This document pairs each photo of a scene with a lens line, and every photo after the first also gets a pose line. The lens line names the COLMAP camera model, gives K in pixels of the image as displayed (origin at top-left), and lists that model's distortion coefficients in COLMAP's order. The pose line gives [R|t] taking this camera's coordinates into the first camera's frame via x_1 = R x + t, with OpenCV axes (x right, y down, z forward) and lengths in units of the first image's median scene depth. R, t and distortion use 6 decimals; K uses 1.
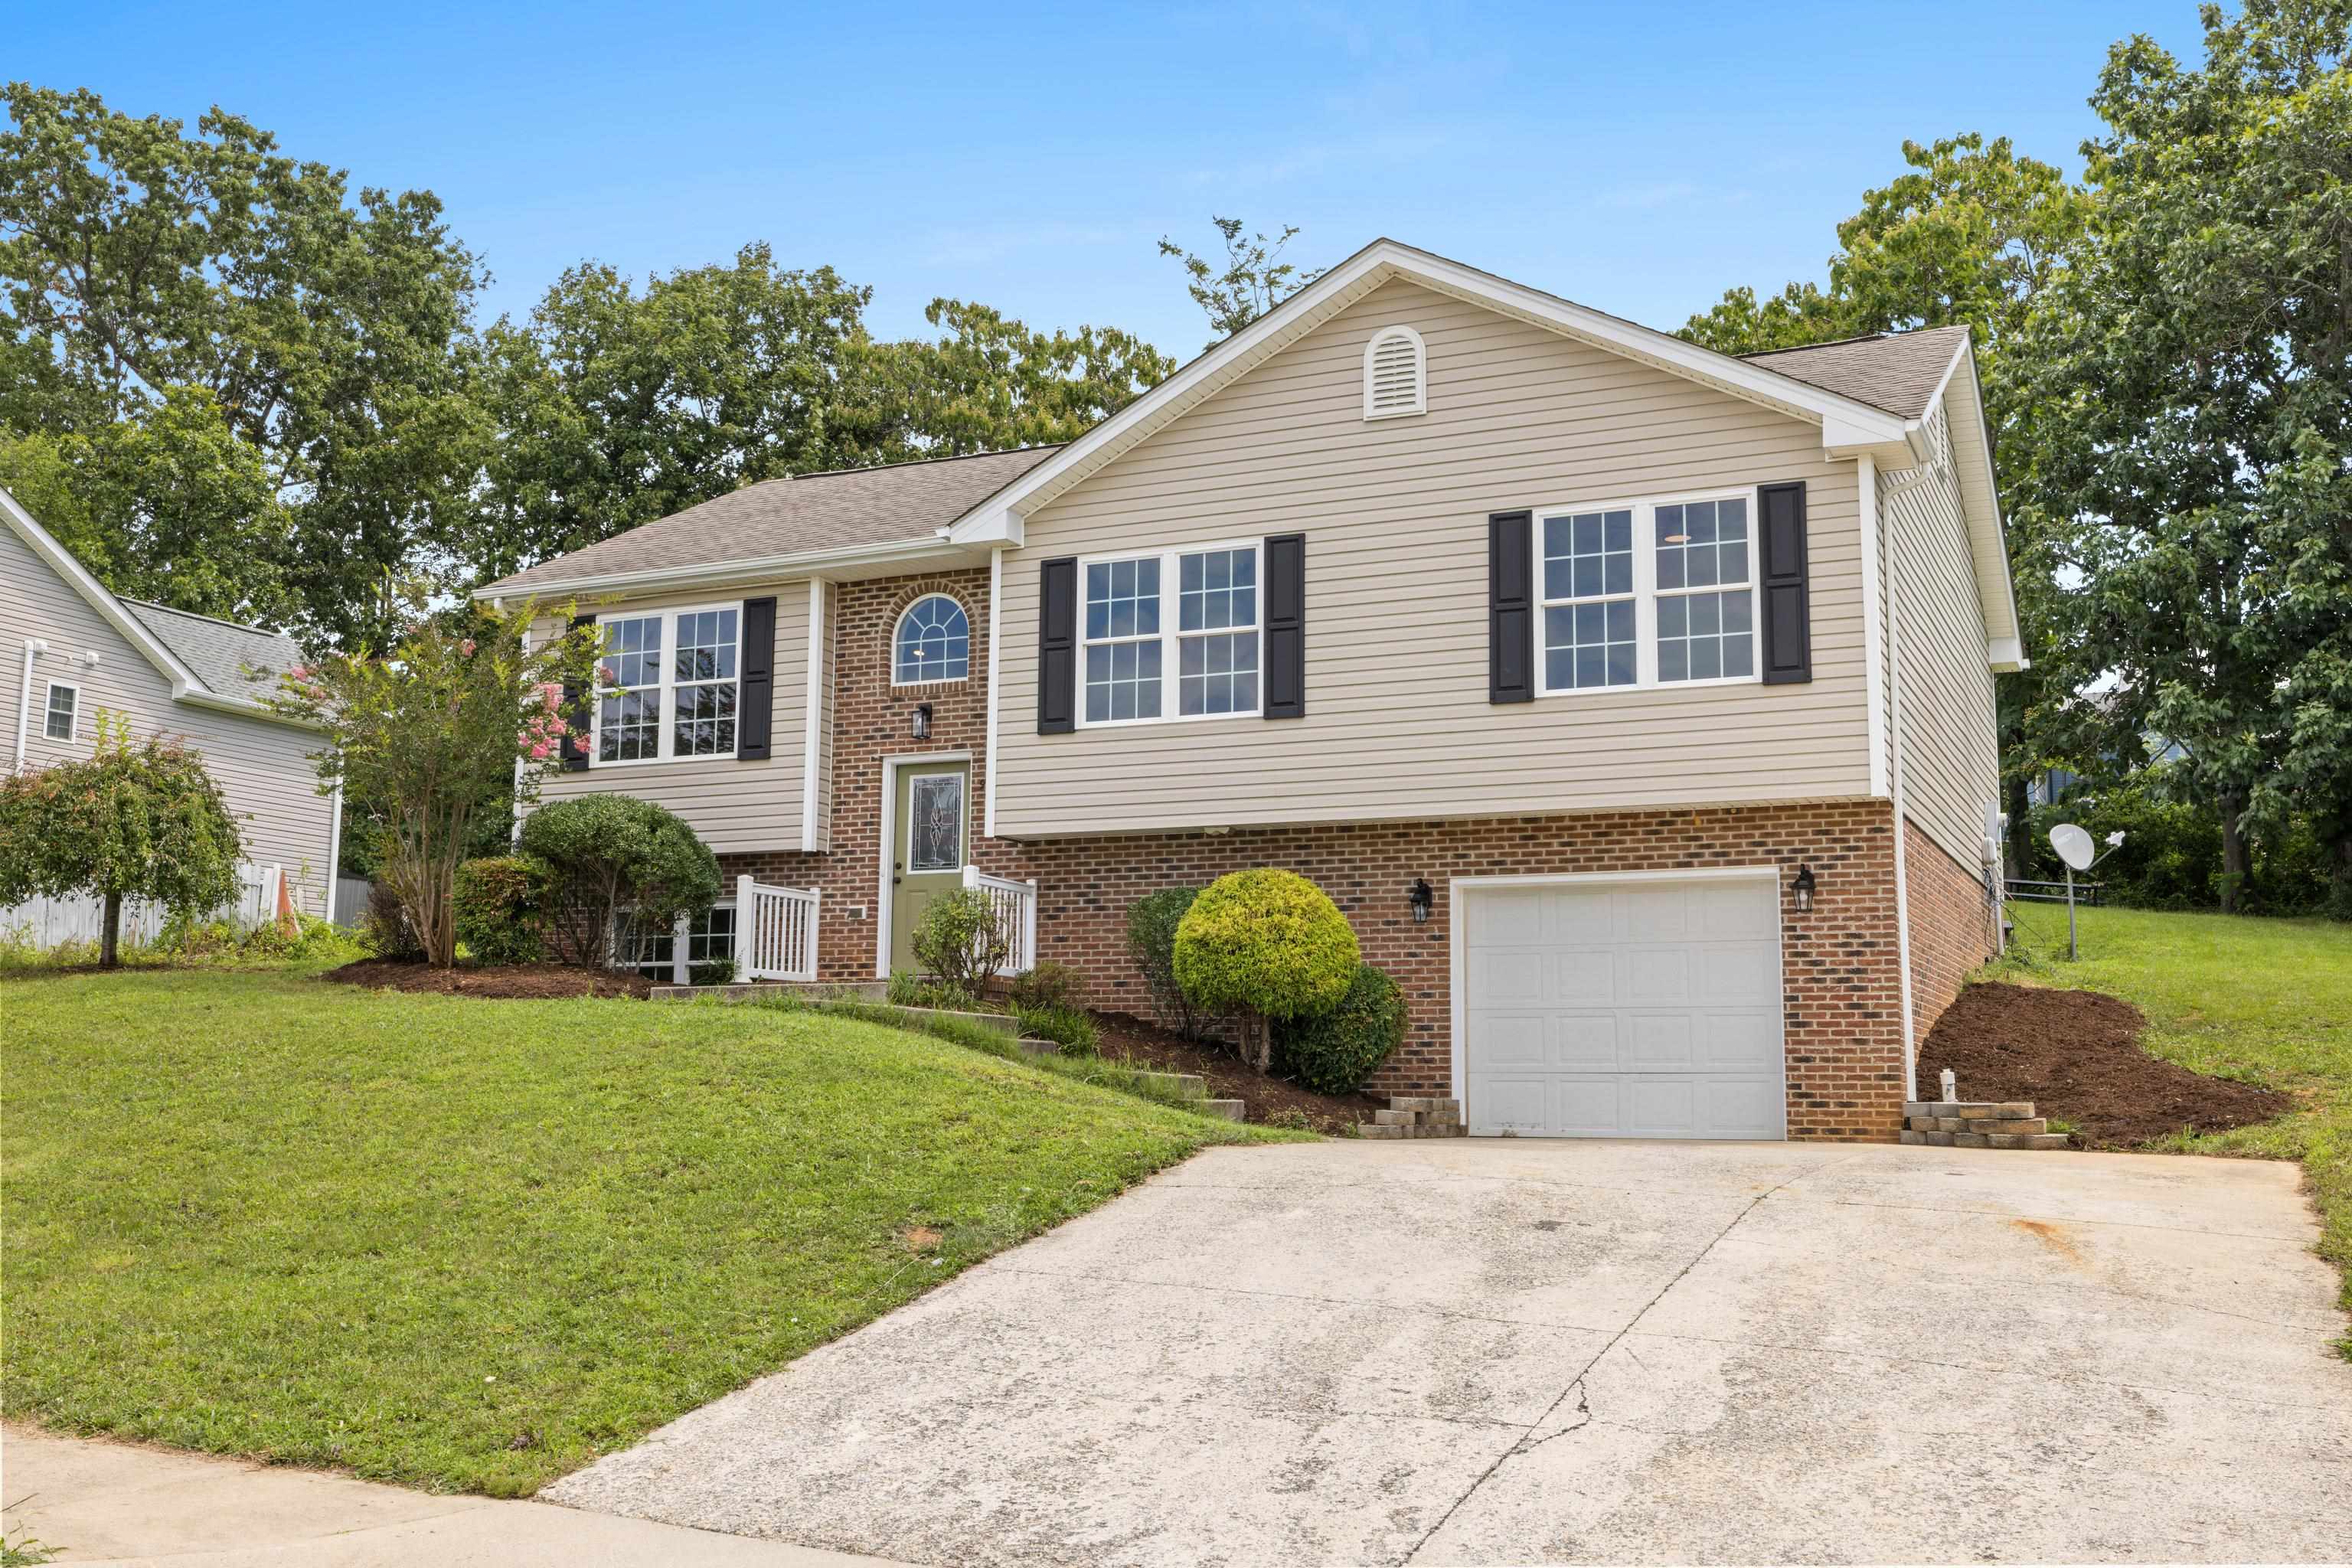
lens RADIAL K [[2321.3, 0, 1154.5], [0, 2321.3, 793.1], [0, 0, 1]] dist [-0.002662, 0.000000]
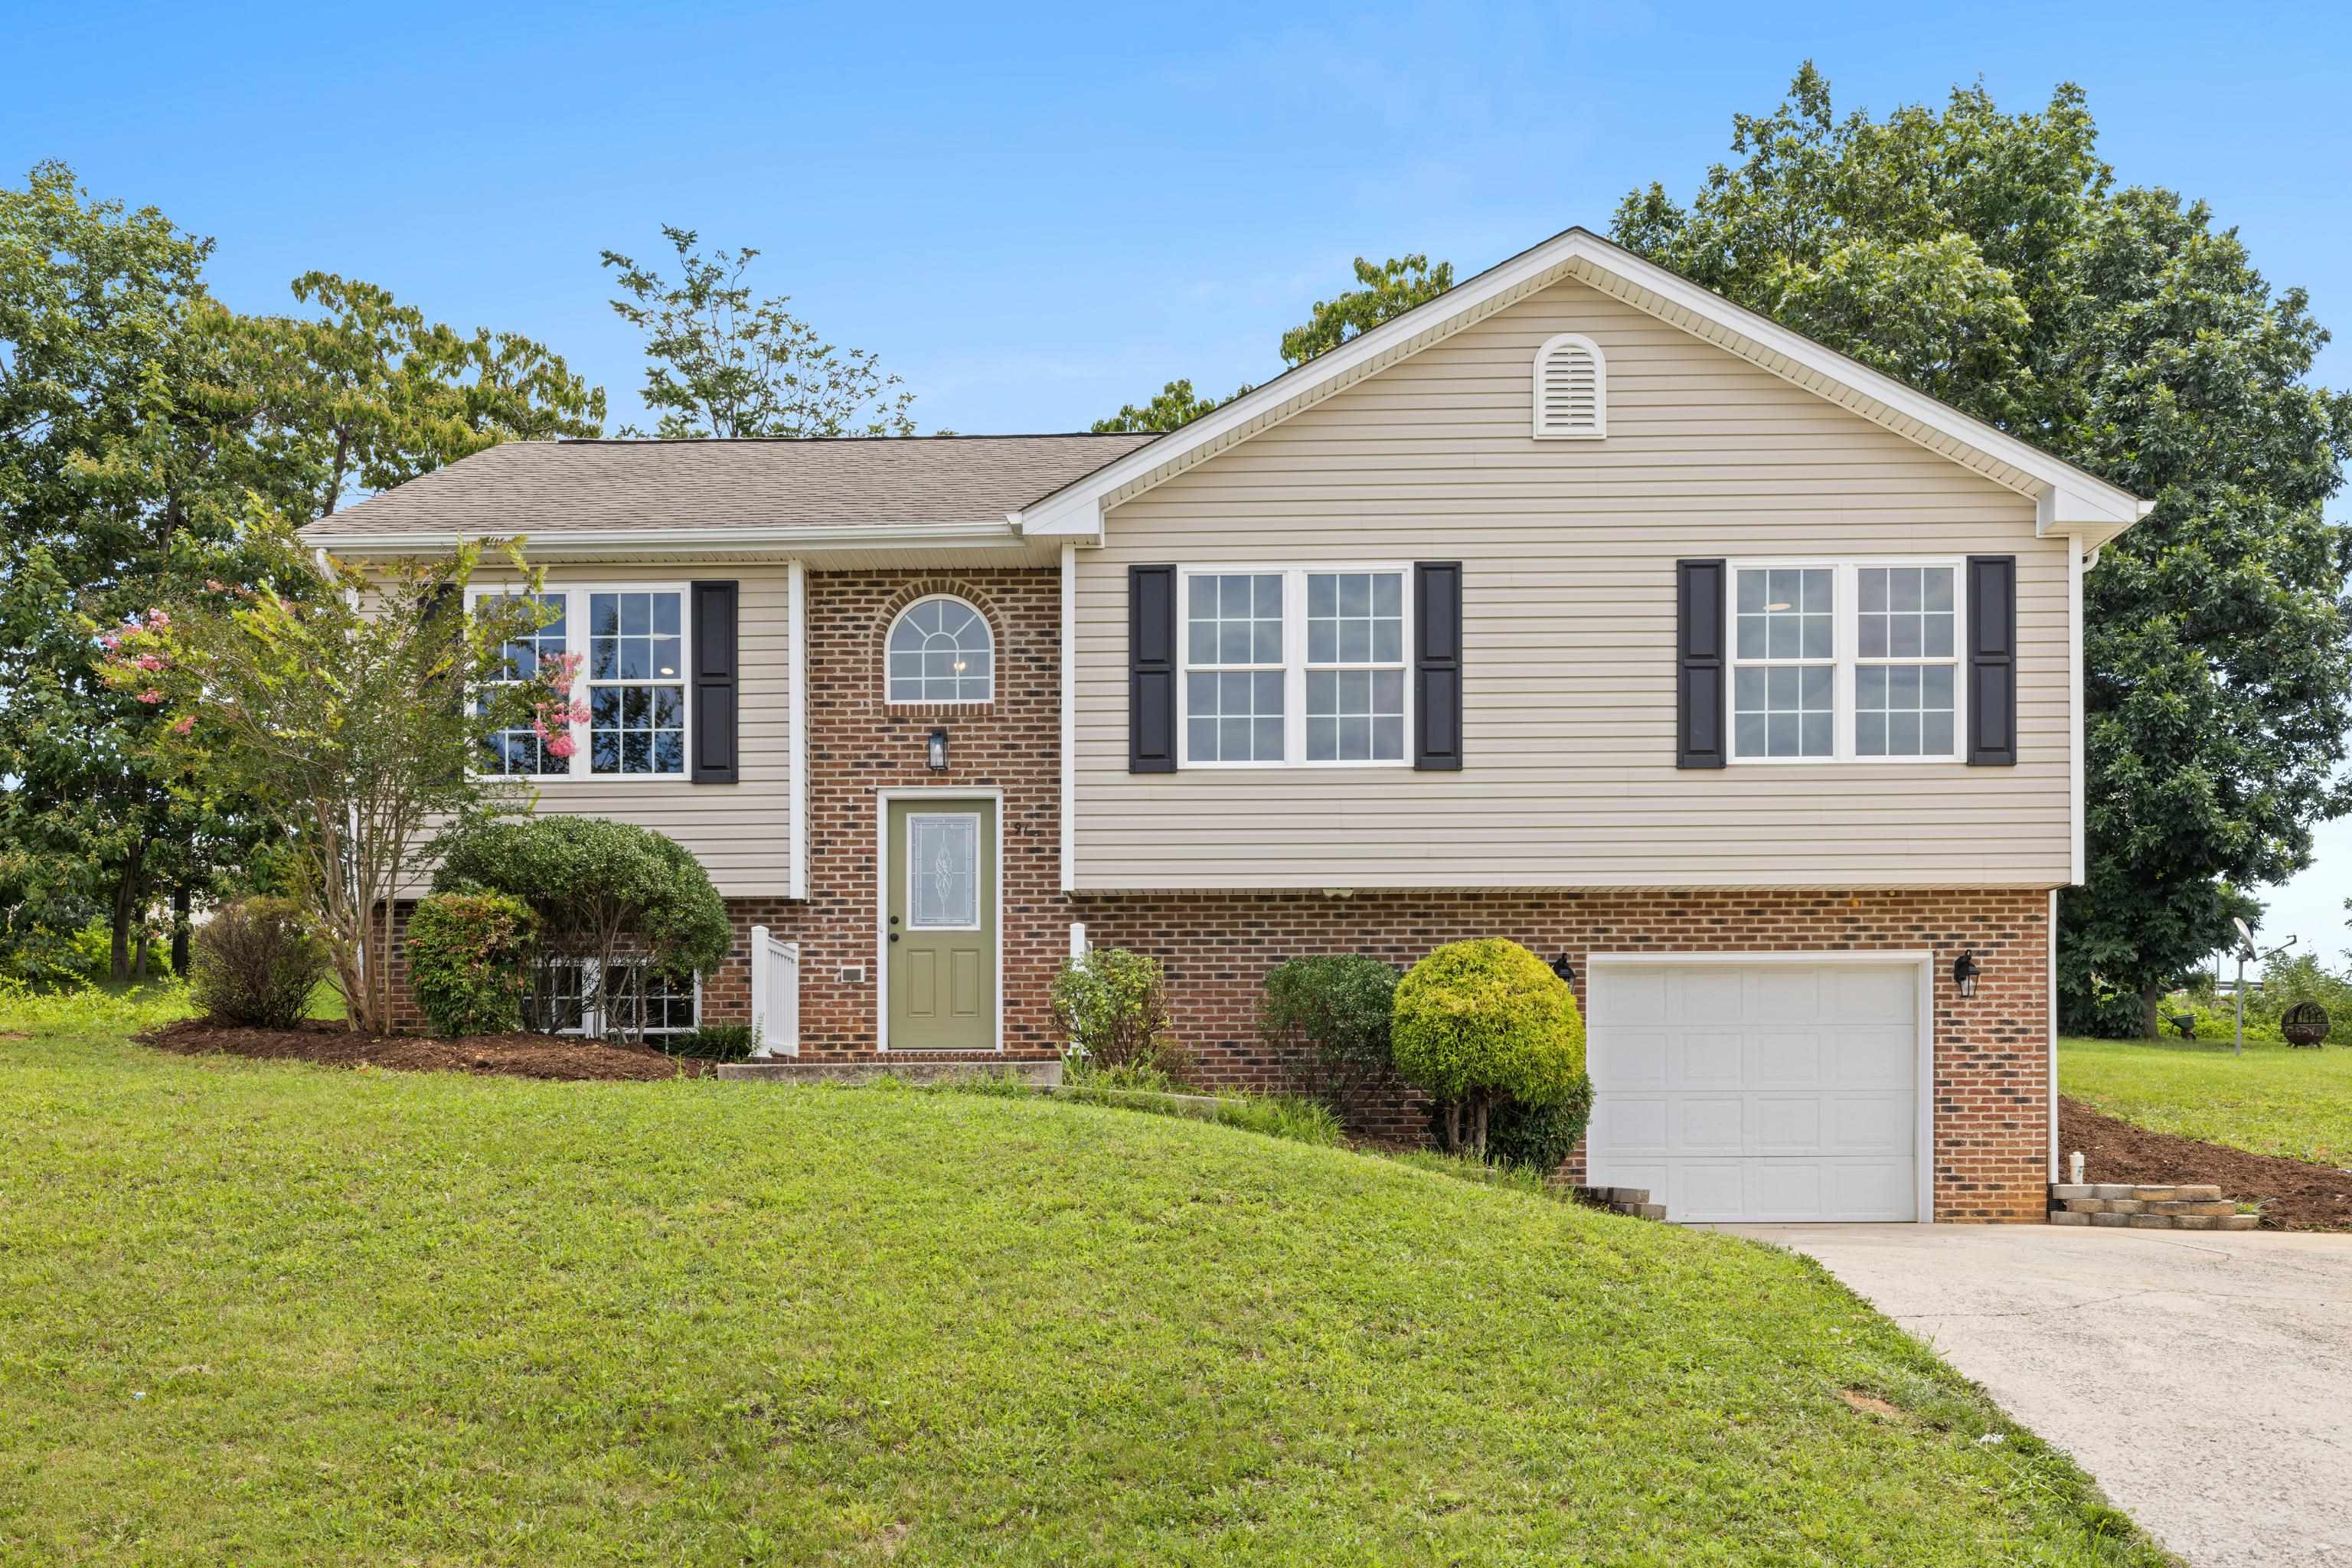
lens RADIAL K [[2094.5, 0, 1172.3], [0, 2094.5, 1169.4], [0, 0, 1]] dist [-0.000782, -0.003399]
pose [[0.913563, -0.016288, 0.406372, -0.367564], [-0.042388, 0.989942, 0.134972, 0.015539], [-0.404483, -0.140531, 0.903684, 0.282187]]
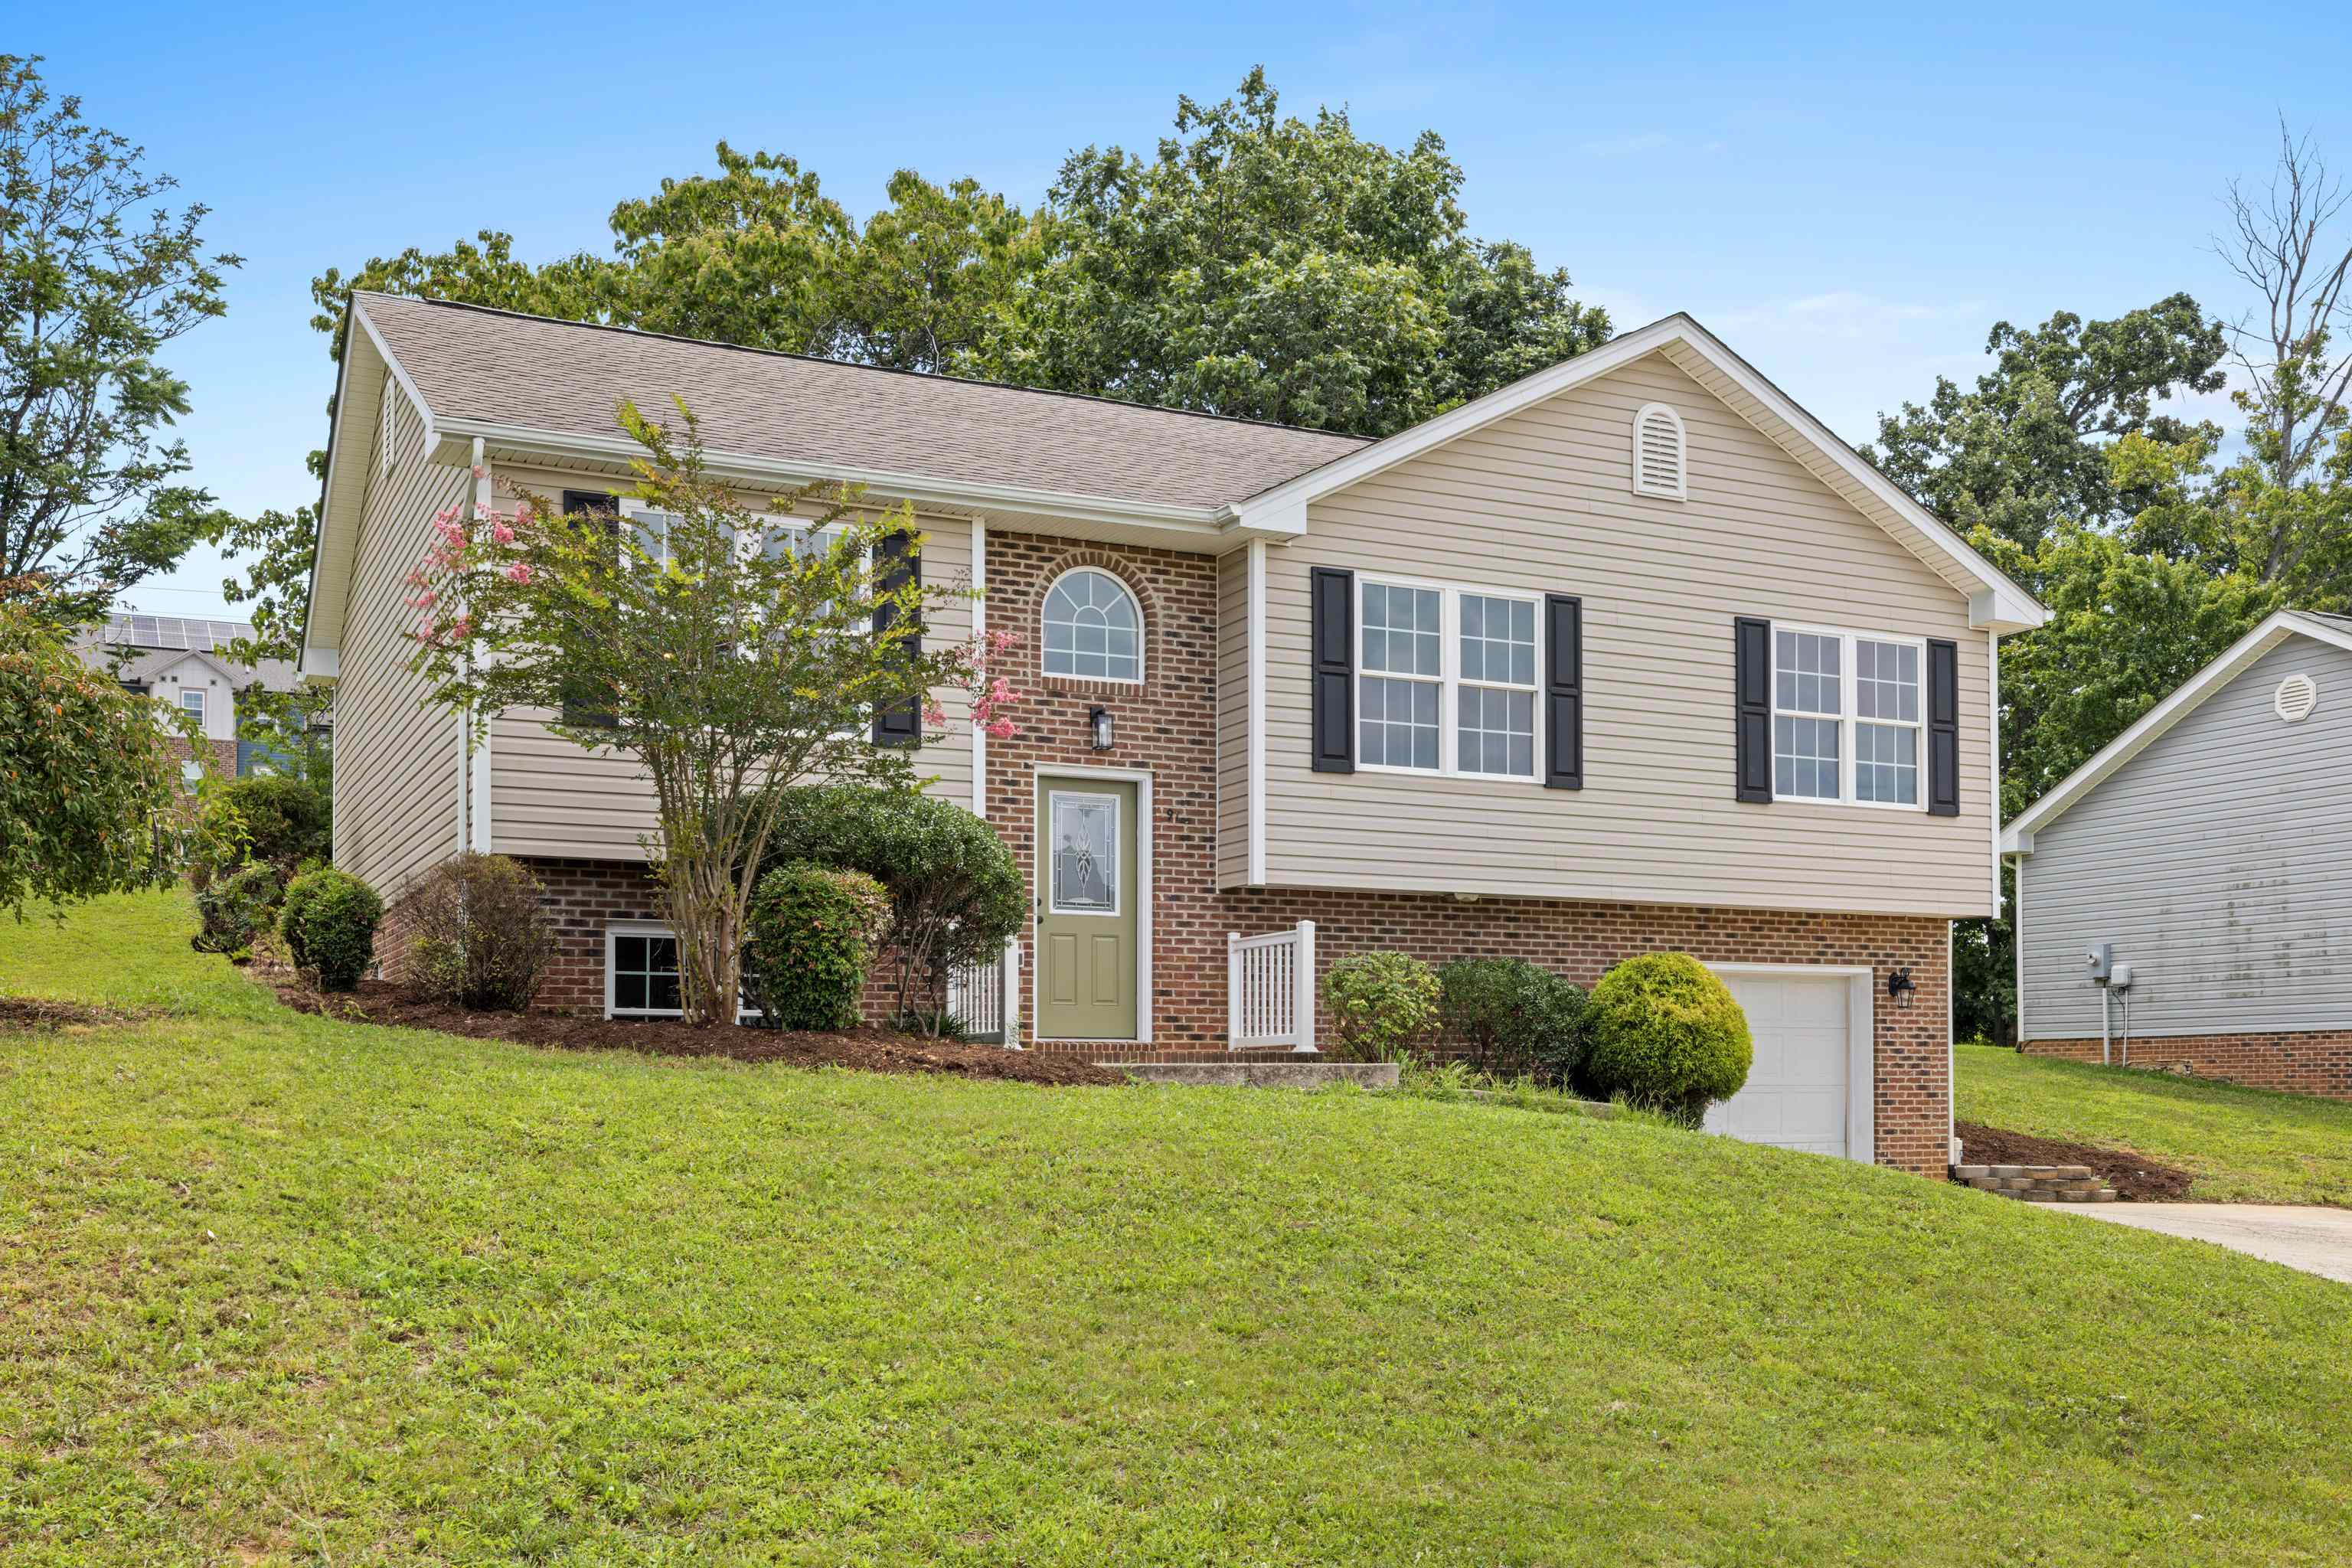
lens RADIAL K [[2321.3, 0, 1223.5], [0, 2321.3, 1056.4], [0, 0, 1]] dist [-0.002662, 0.000000]
pose [[0.601201, 0.001762, 0.799096, -0.793393], [-0.098460, 0.992541, 0.071888, 0.022626], [-0.793009, -0.121898, 0.596891, 0.516097]]
